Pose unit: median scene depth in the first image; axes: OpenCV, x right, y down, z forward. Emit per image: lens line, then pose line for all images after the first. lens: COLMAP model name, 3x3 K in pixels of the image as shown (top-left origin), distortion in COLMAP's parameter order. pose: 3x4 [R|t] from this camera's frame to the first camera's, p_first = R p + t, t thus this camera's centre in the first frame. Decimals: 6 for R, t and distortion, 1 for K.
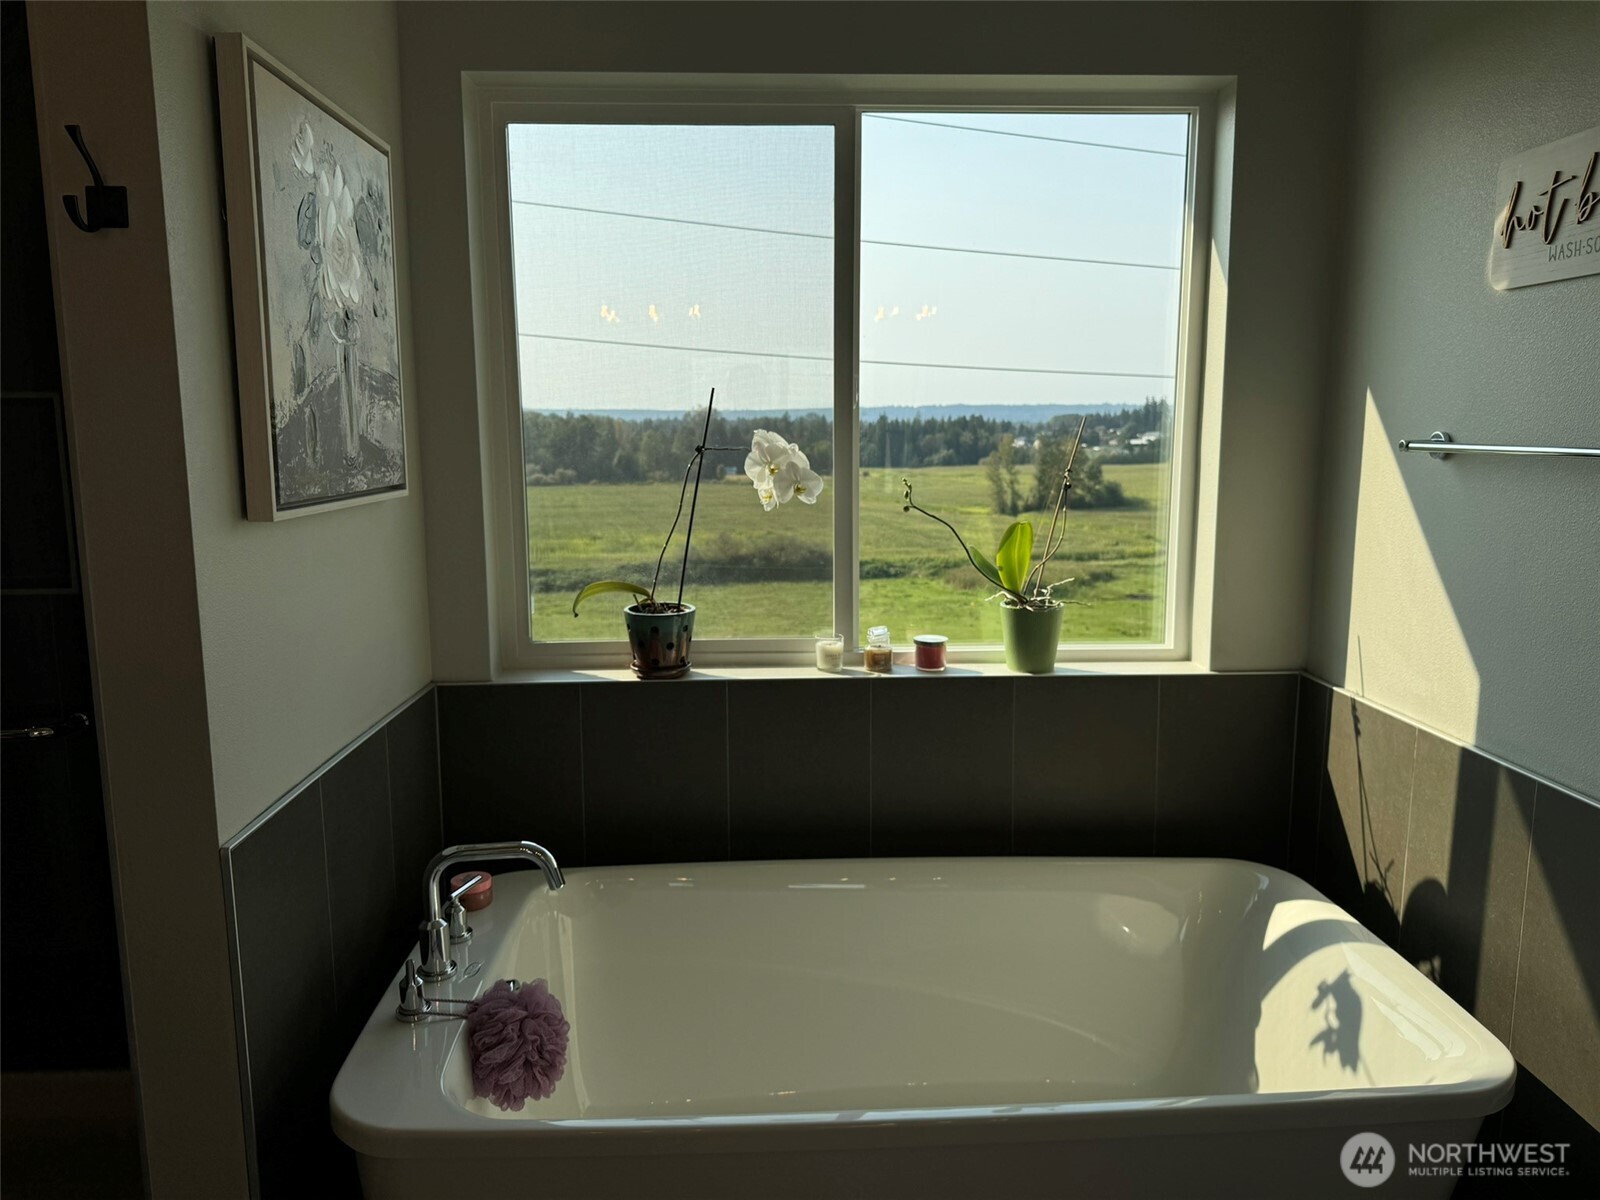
lens RADIAL K [[1119.3, 0, 811.2], [0, 1119.3, 604.5], [0, 0, 1]] dist [0.034486, -0.053372]
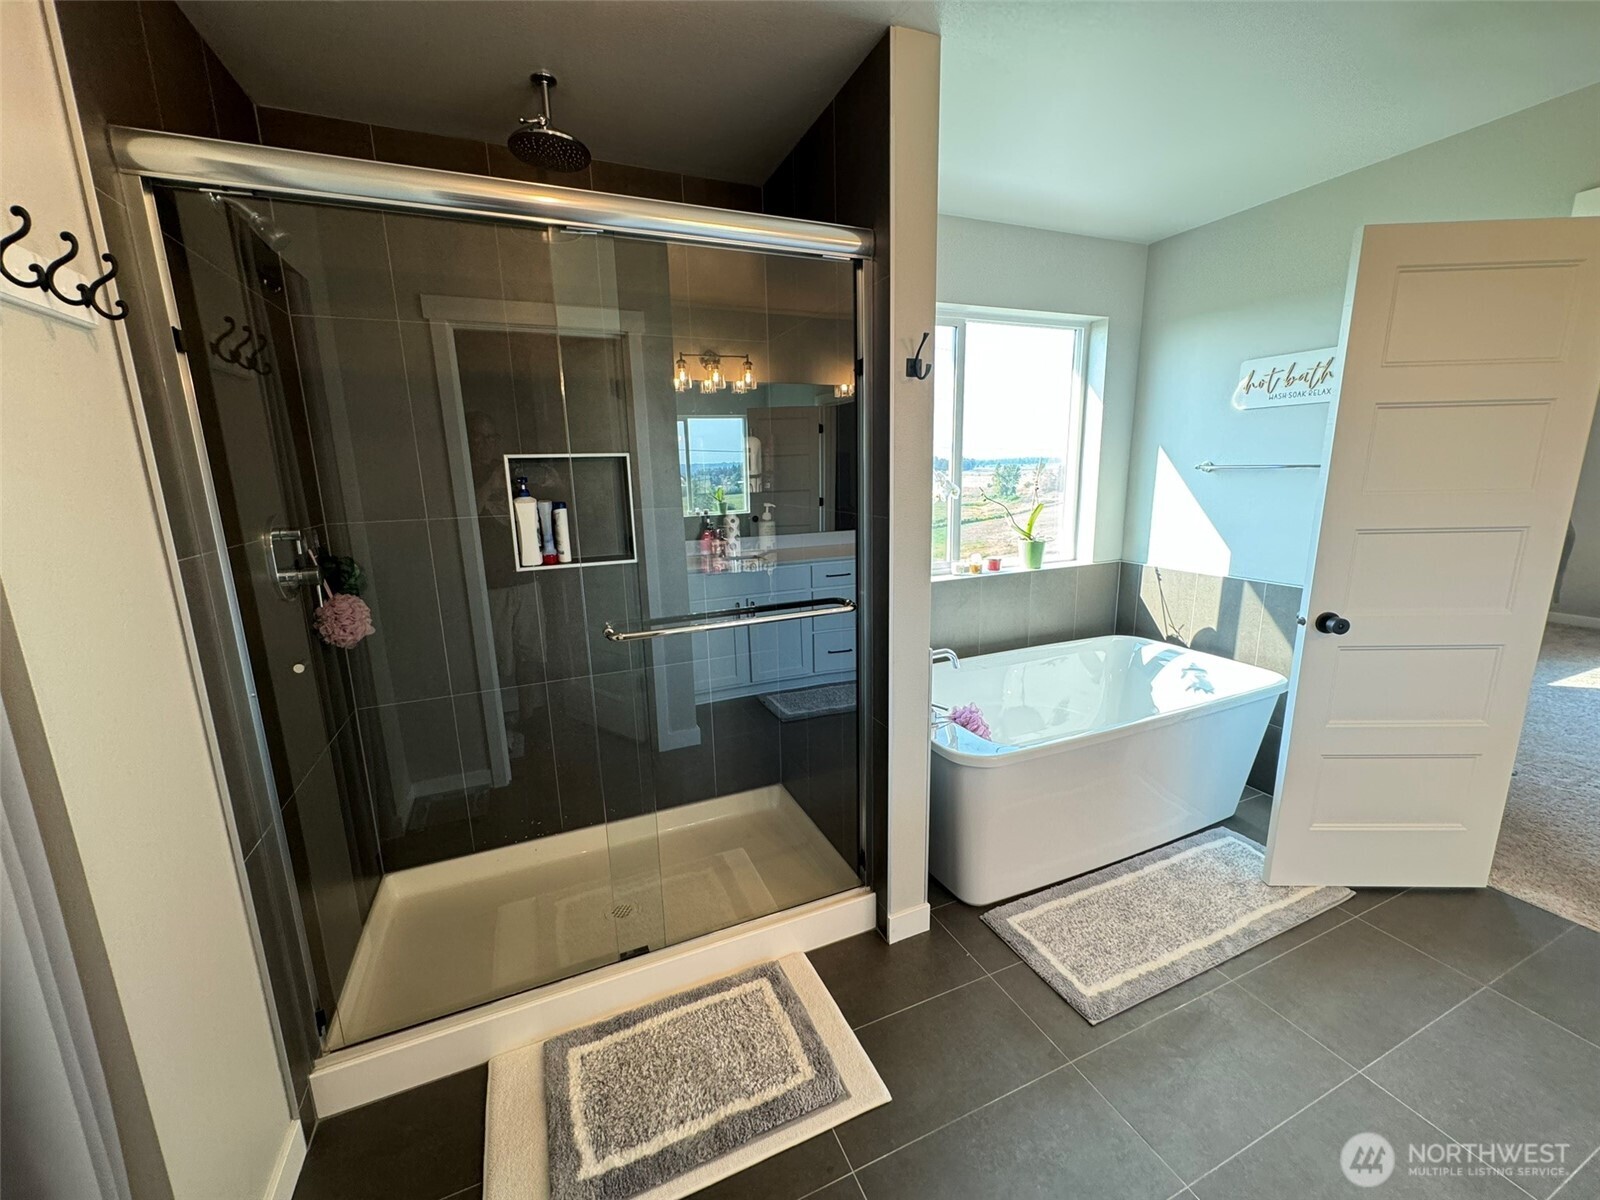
lens RADIAL K [[637.2, 0, 800.1], [0, 637.2, 603.2], [0, 0, 1]] dist [0.001098, 0.000442]
pose [[0.933913, -0.093680, 0.345007, -0.720950], [0.076917, 0.995108, 0.061994, 0.011234], [-0.349127, -0.031360, 0.936551, -0.079117]]
